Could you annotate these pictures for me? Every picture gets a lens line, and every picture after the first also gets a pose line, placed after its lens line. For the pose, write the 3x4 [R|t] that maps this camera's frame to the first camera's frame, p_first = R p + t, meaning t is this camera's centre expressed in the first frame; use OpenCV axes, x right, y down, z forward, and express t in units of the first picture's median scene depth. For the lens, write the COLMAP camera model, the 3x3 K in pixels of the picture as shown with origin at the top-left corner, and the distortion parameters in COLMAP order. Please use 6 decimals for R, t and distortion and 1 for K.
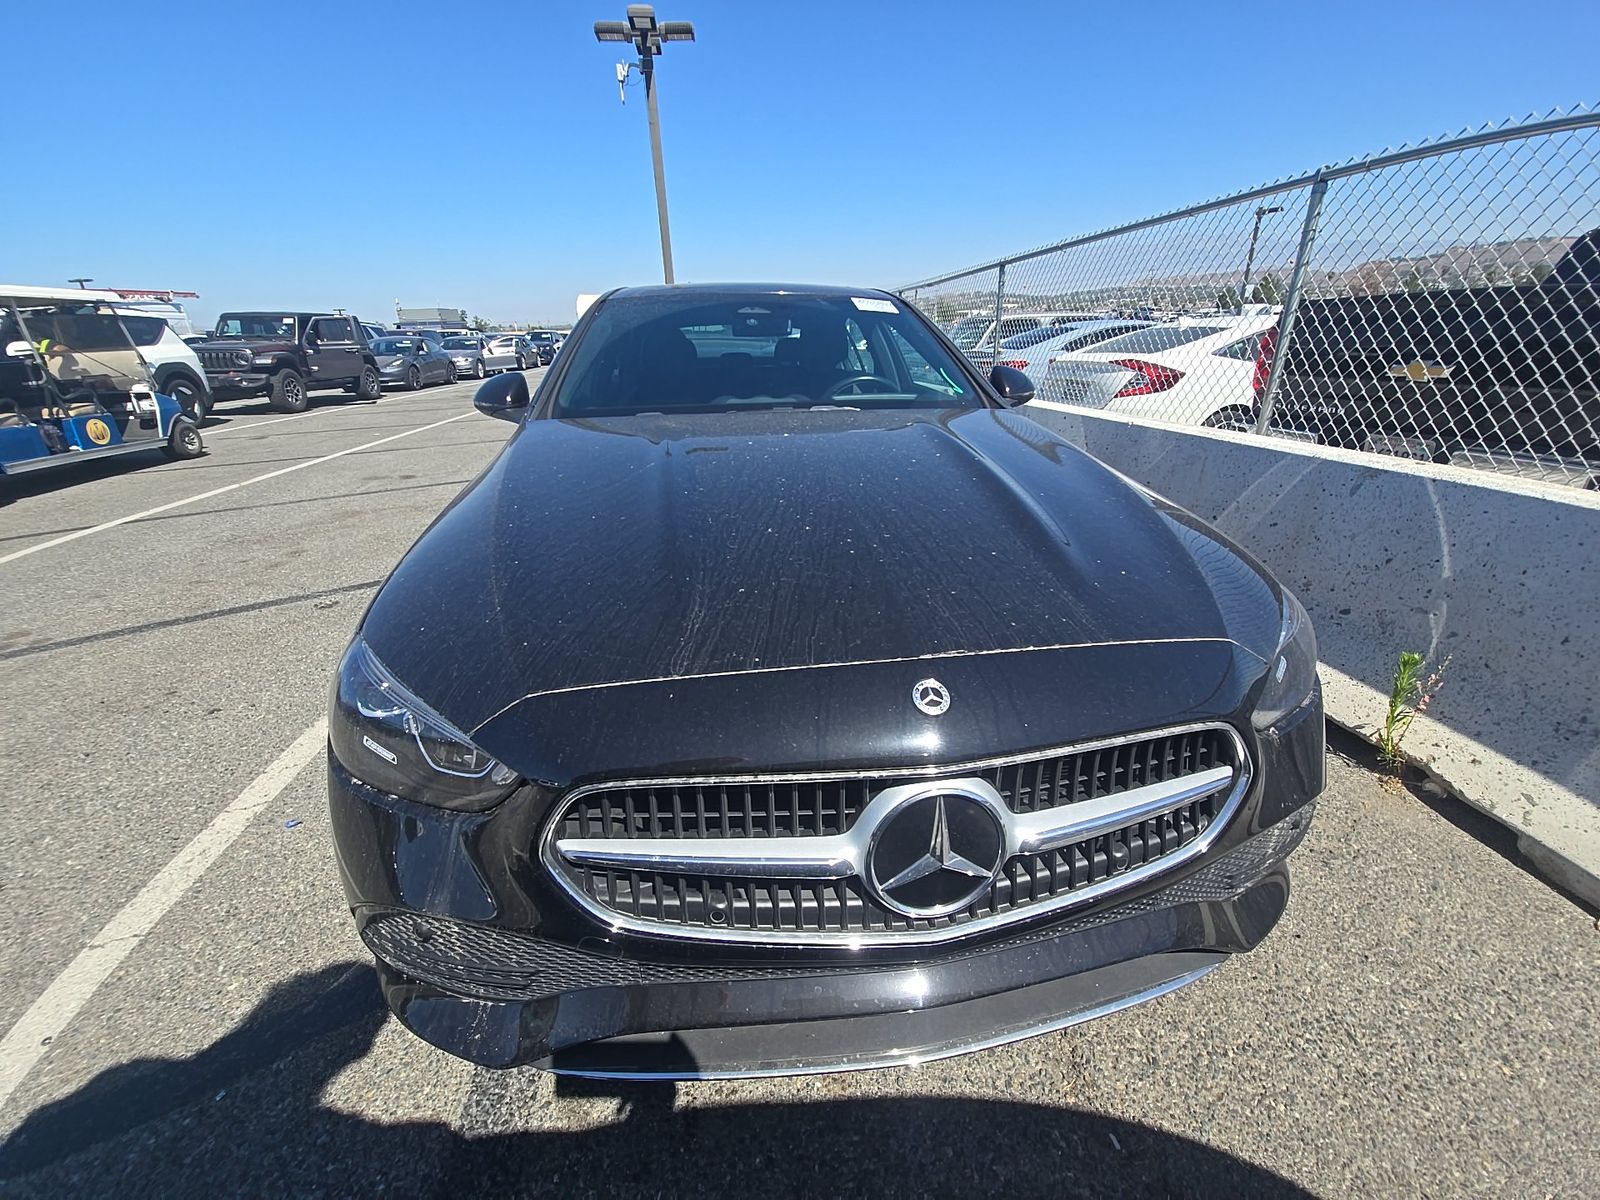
lens RADIAL K [[648.6, 0, 817.0], [0, 648.6, 608.2], [0, 0, 1]] dist [0.001358, -0.013276]
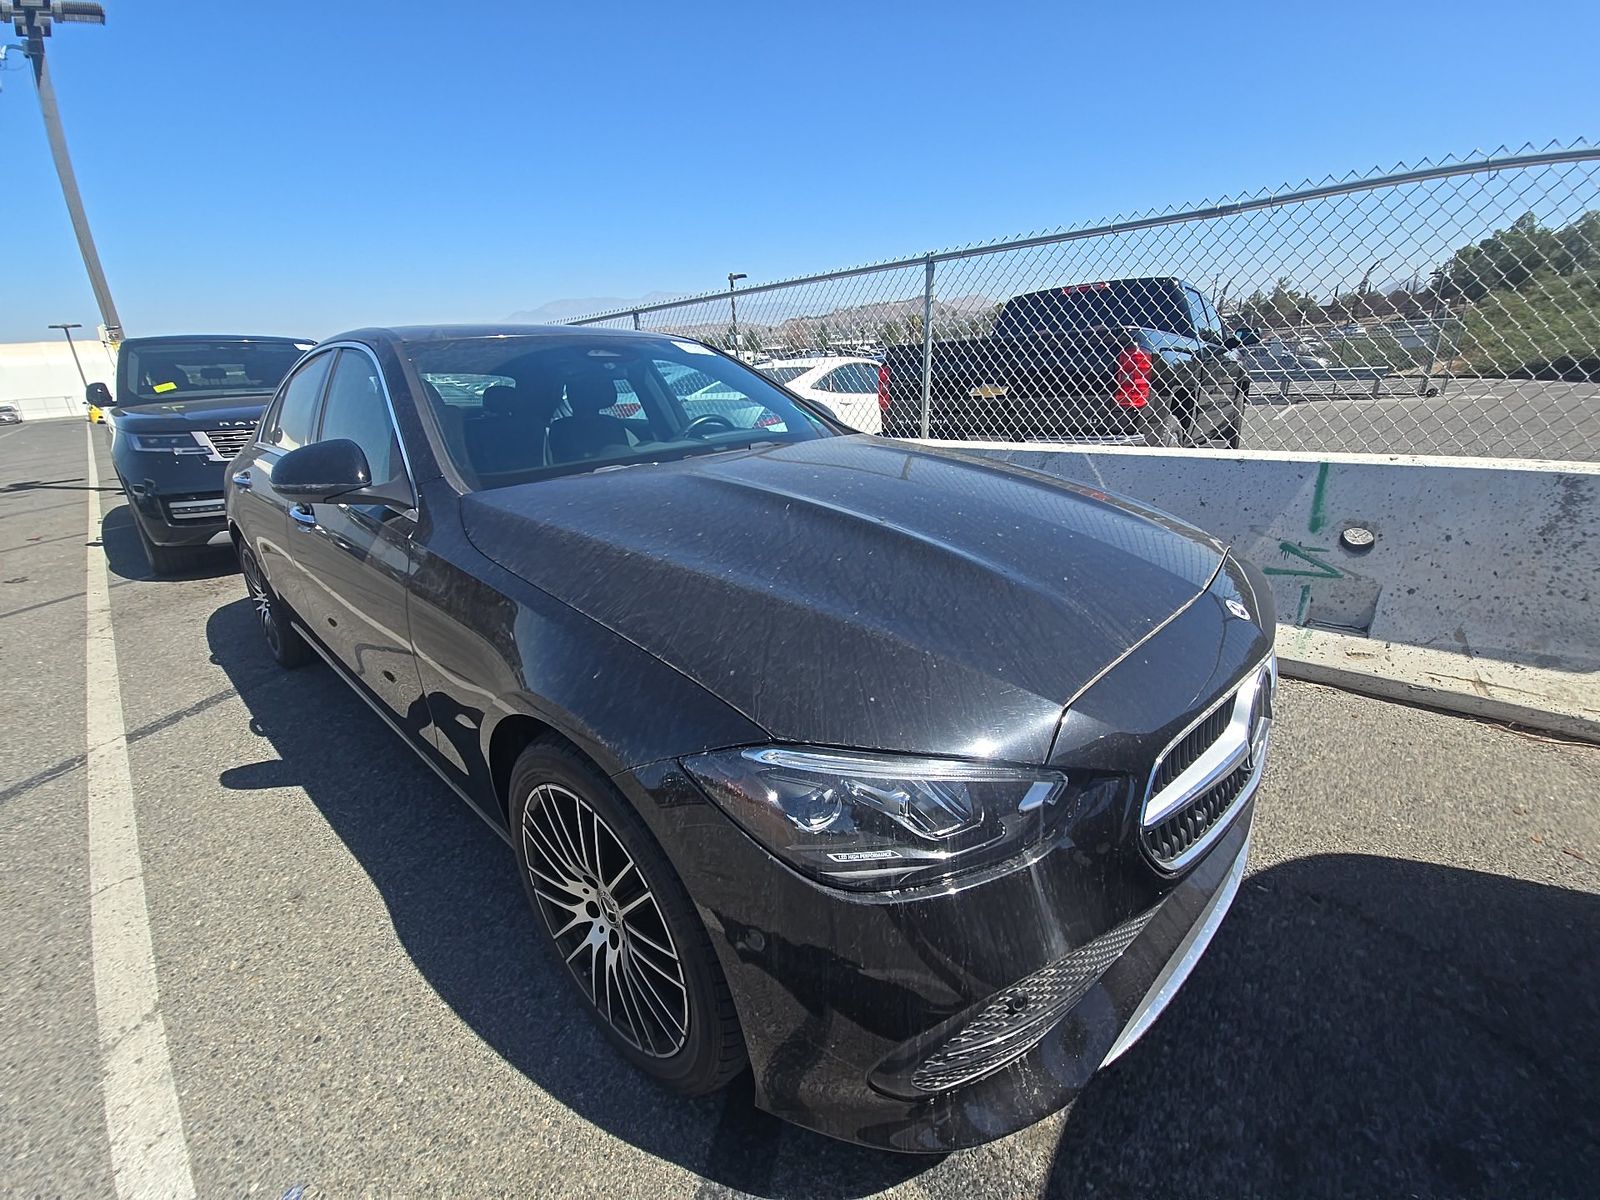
lens RADIAL K [[645.0, 0, 791.9], [0, 645.0, 593.6], [0, 0, 1]] dist [0.015996, -0.016213]
pose [[0.781308, -0.219772, 0.584174, -0.497878], [0.265364, 0.964117, 0.007796, -0.059891], [-0.564925, 0.148928, 0.811591, 0.134456]]
